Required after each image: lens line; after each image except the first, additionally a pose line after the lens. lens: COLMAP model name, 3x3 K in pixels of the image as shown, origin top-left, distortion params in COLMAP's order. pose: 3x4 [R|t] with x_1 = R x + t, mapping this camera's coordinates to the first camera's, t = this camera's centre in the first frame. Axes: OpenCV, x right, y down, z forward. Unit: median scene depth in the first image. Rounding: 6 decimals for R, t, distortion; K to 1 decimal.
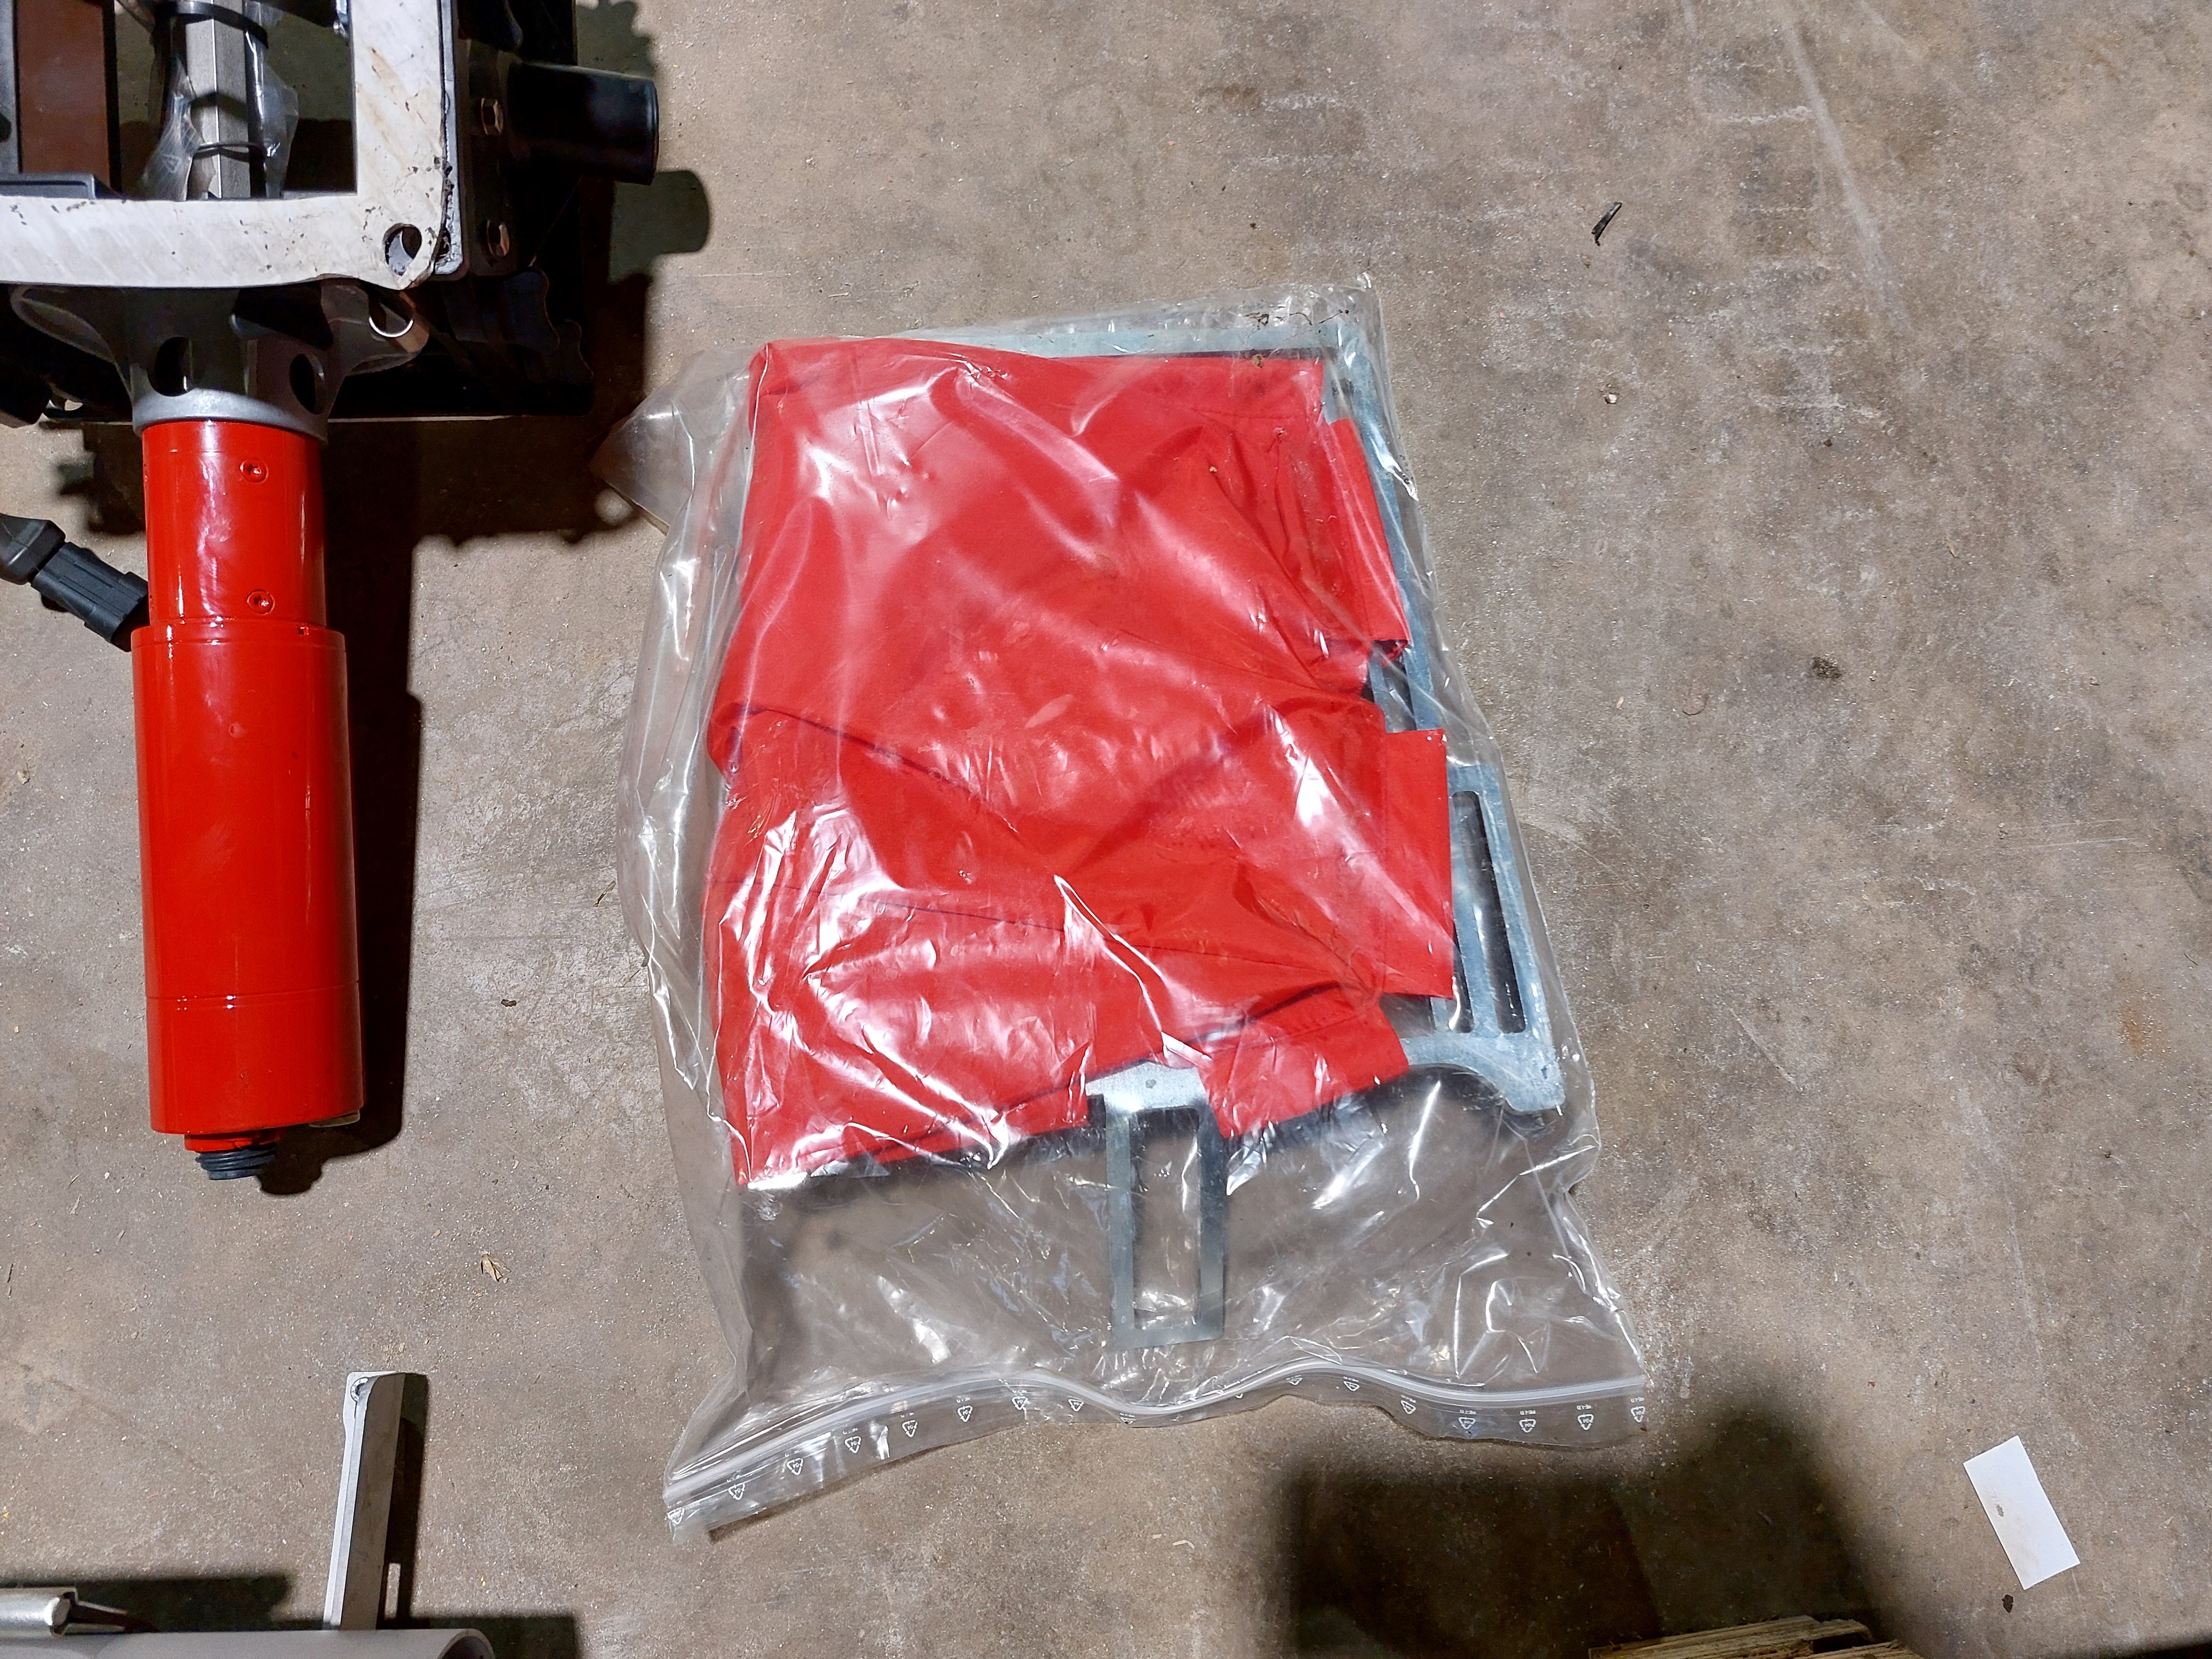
lens RADIAL K [[1594.6, 0, 1125.0], [0, 1594.6, 817.2], [0, 0, 1]] dist [0.042502, -0.035654]
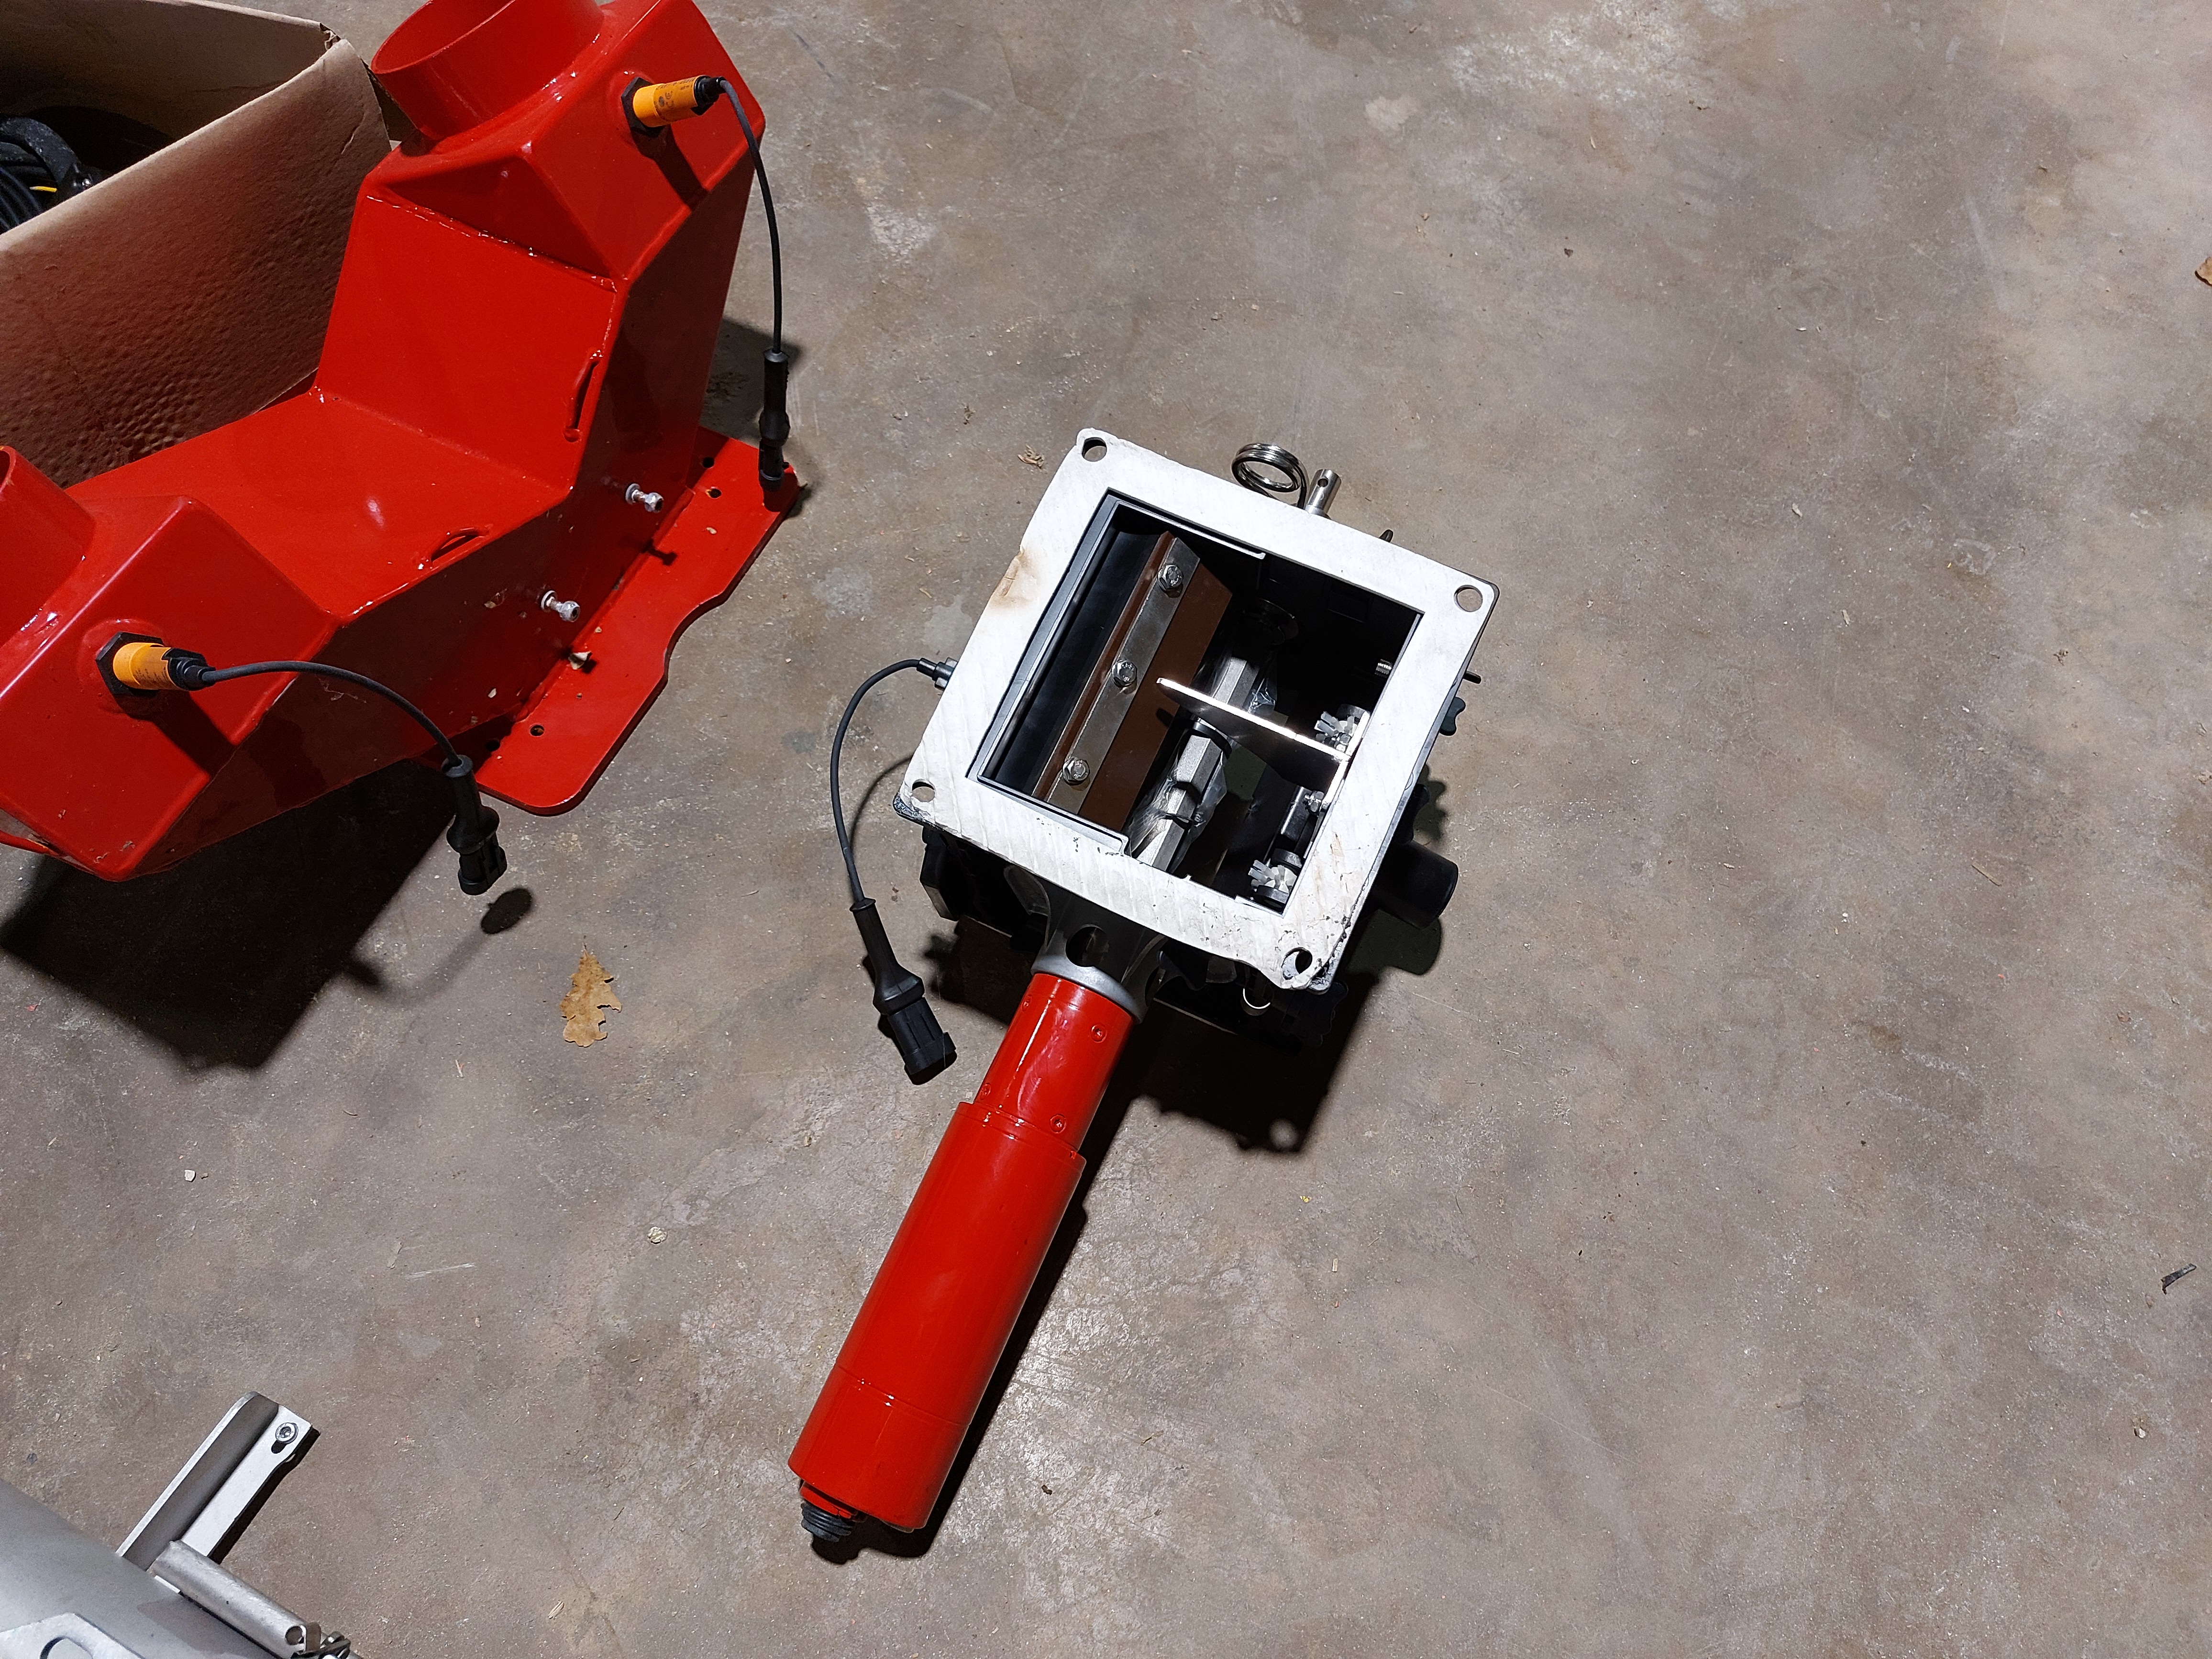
lens RADIAL K [[1594.6, 0, 1137.5], [0, 1594.6, 839.6], [0, 0, 1]] dist [0.042502, -0.035654]
pose [[0.887133, 0.392245, -0.243184, -0.194245], [-0.447980, 0.858543, -0.249435, -0.028286], [0.110944, 0.330224, 0.937360, -0.239371]]
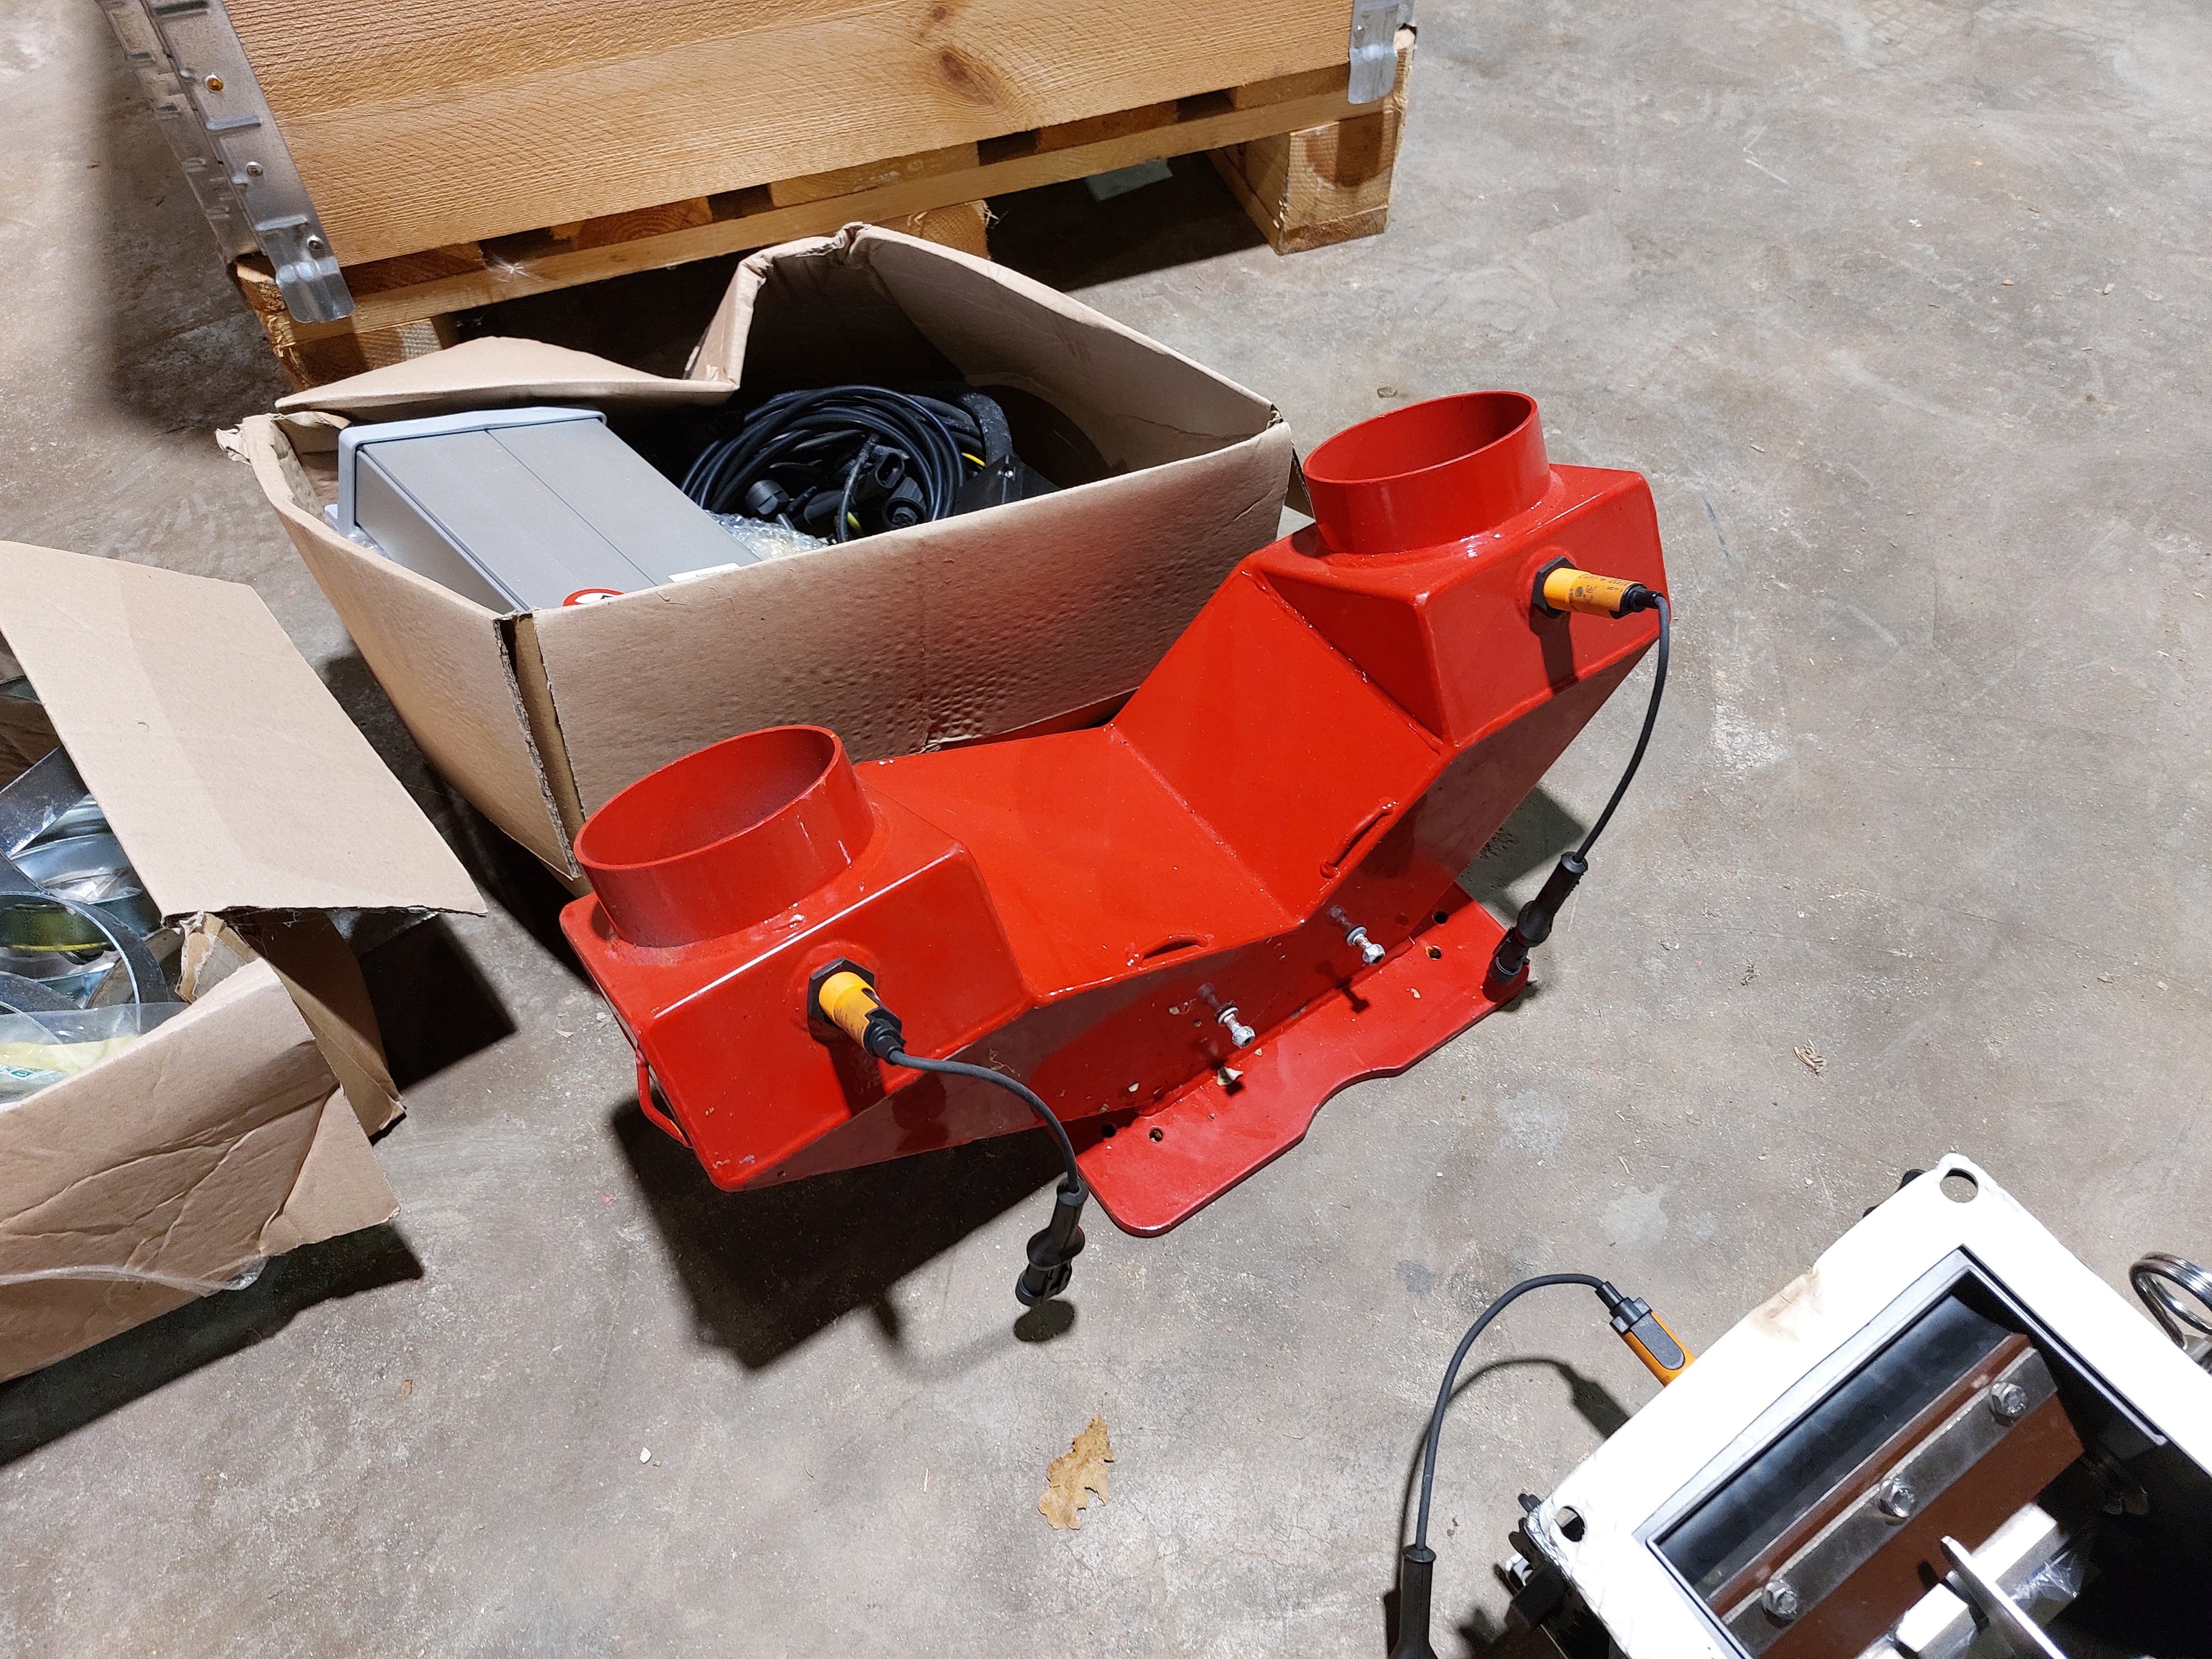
lens RADIAL K [[1594.6, 0, 1098.7], [0, 1594.6, 825.2], [0, 0, 1]] dist [0.042502, -0.035654]
pose [[0.514897, 0.619645, -0.592386, -0.436221], [-0.824084, 0.548142, -0.142921, -0.129872], [0.236152, 0.561765, 0.792876, -0.179909]]
